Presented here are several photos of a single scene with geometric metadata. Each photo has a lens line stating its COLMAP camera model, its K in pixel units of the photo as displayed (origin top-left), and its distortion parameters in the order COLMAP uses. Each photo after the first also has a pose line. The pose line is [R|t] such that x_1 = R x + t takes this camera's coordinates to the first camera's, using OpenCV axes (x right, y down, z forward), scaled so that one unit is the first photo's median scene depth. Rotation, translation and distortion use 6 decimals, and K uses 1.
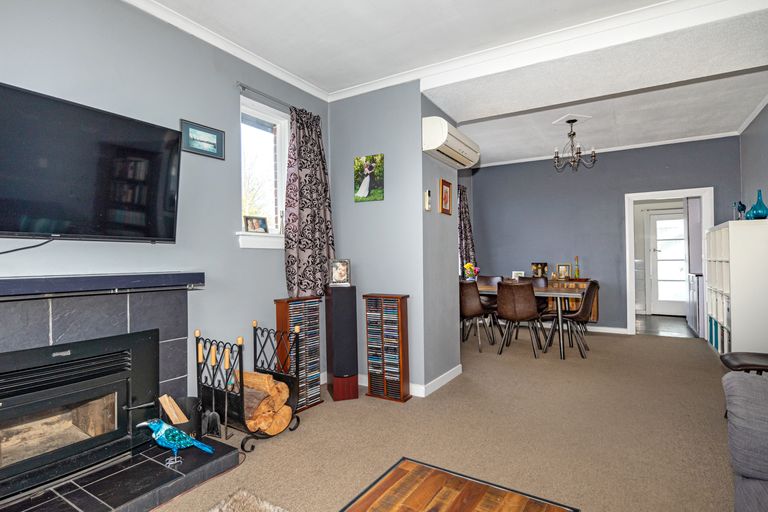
lens RADIAL K [[397.0, 0, 382.9], [0, 397.0, 257.6], [0, 0, 1]] dist [-0.002064, 0.000057]
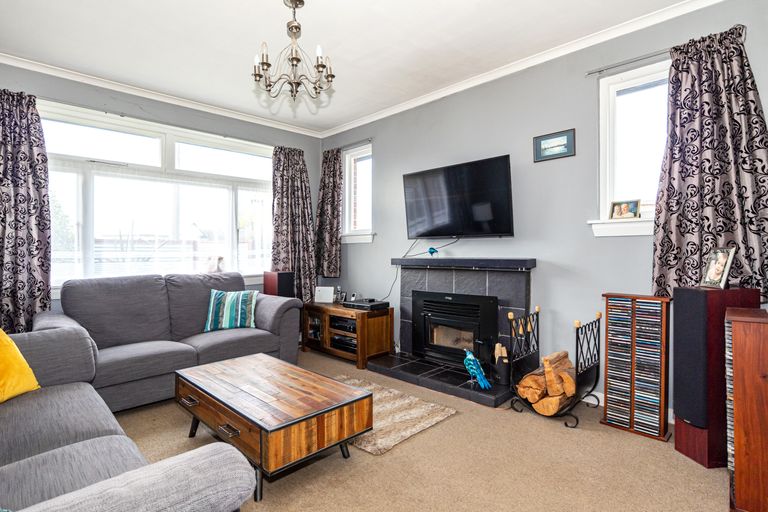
lens RADIAL K [[397.0, 0, 382.2], [0, 397.0, 254.2], [0, 0, 1]] dist [-0.002064, 0.000057]
pose [[-0.215408, 0.010536, -0.976467, 0.721780], [0.010309, 0.999911, 0.008515, 0.005154], [0.976470, -0.008232, -0.215497, 0.692737]]
